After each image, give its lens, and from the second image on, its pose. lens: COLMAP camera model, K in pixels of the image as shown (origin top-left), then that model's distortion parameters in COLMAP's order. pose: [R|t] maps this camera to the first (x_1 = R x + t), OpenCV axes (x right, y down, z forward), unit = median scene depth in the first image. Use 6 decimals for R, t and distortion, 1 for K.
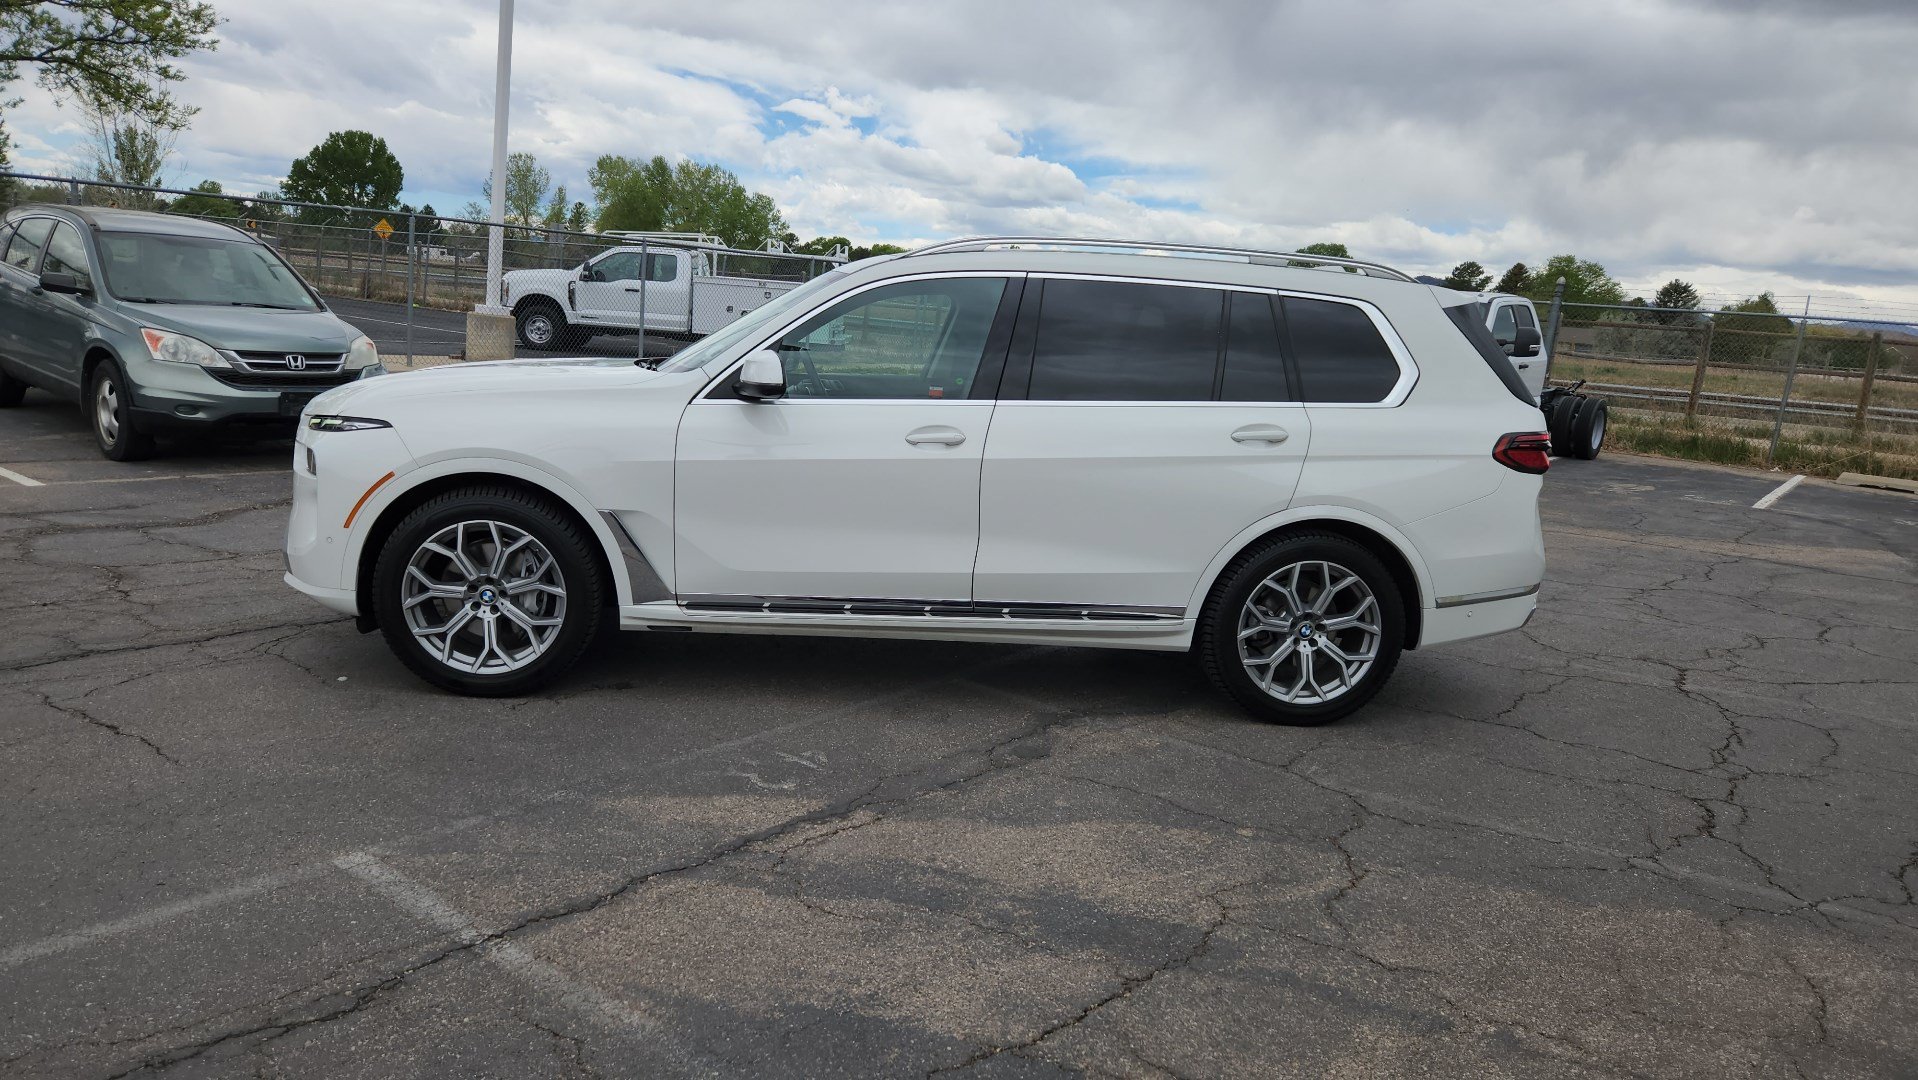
lens RADIAL K [[1281.8, 0, 927.0], [0, 1281.8, 552.0], [0, 0, 1]] dist [0.068884, -0.054561]
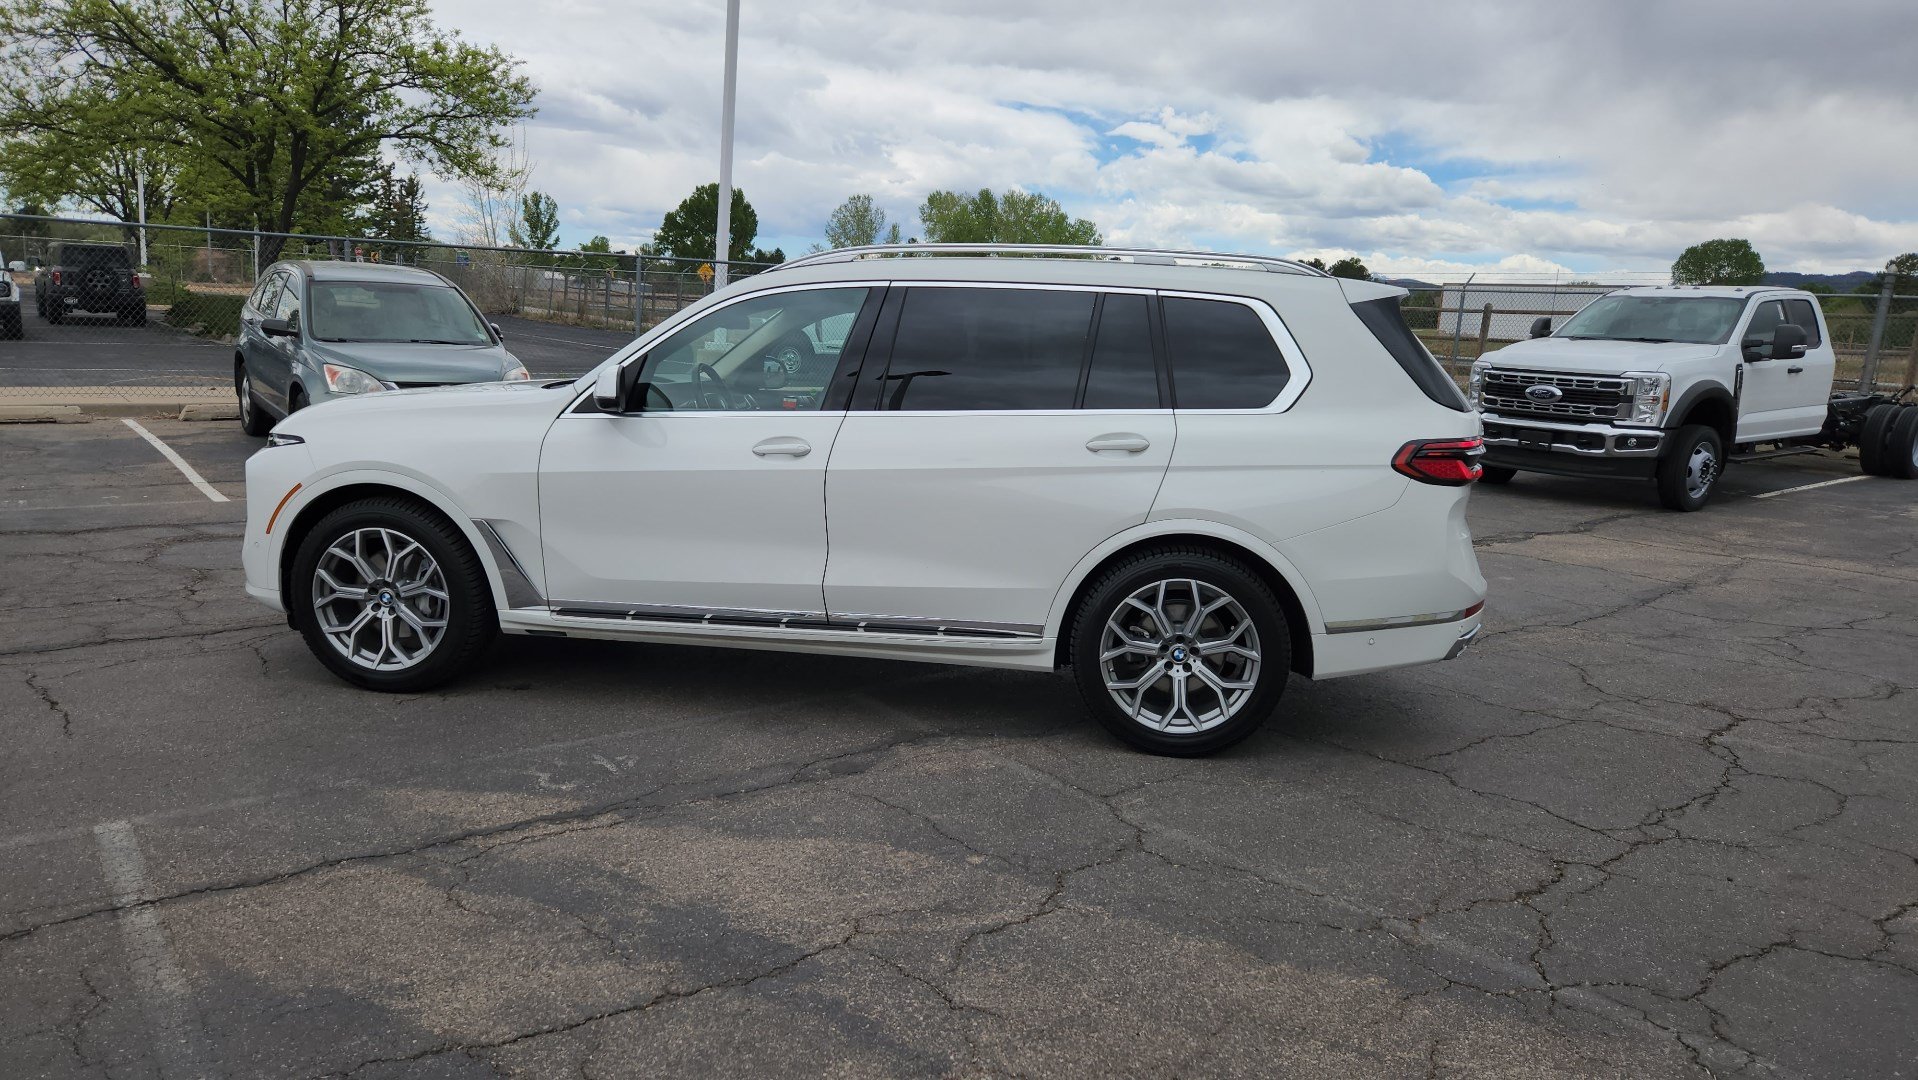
lens RADIAL K [[1276.8, 0, 933.6], [0, 1276.8, 568.4], [0, 0, 1]] dist [0.072421, -0.056648]
pose [[0.969121, 0.015193, -0.246118, 0.171523], [-0.016548, 0.999857, -0.003437, 0.002423], [0.246031, 0.007403, 0.969234, 0.027750]]
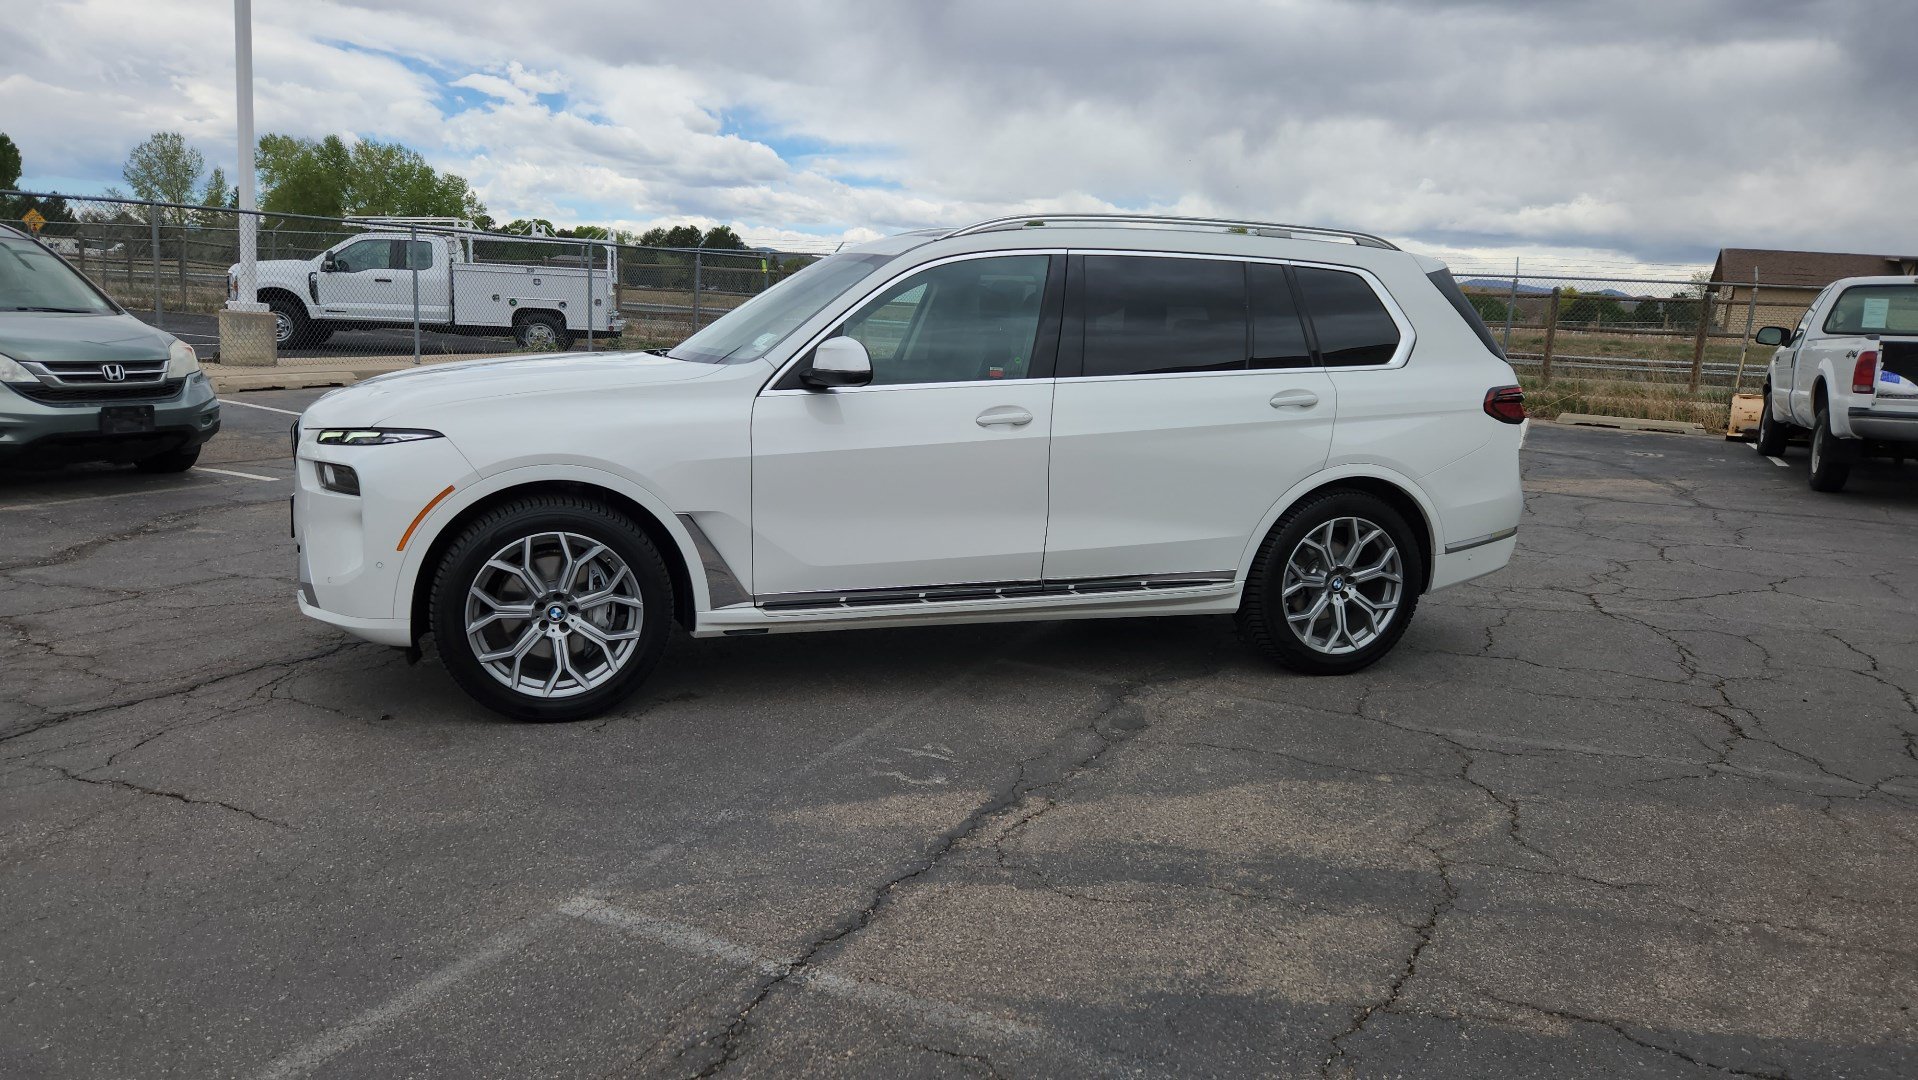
lens RADIAL K [[1281.8, 0, 918.9], [0, 1281.8, 548.2], [0, 0, 1]] dist [0.068884, -0.054561]
pose [[0.976809, -0.070884, 0.202037, -0.123771], [0.068417, 0.997473, 0.019176, -0.005765], [-0.202886, -0.004908, 0.979190, 0.017674]]
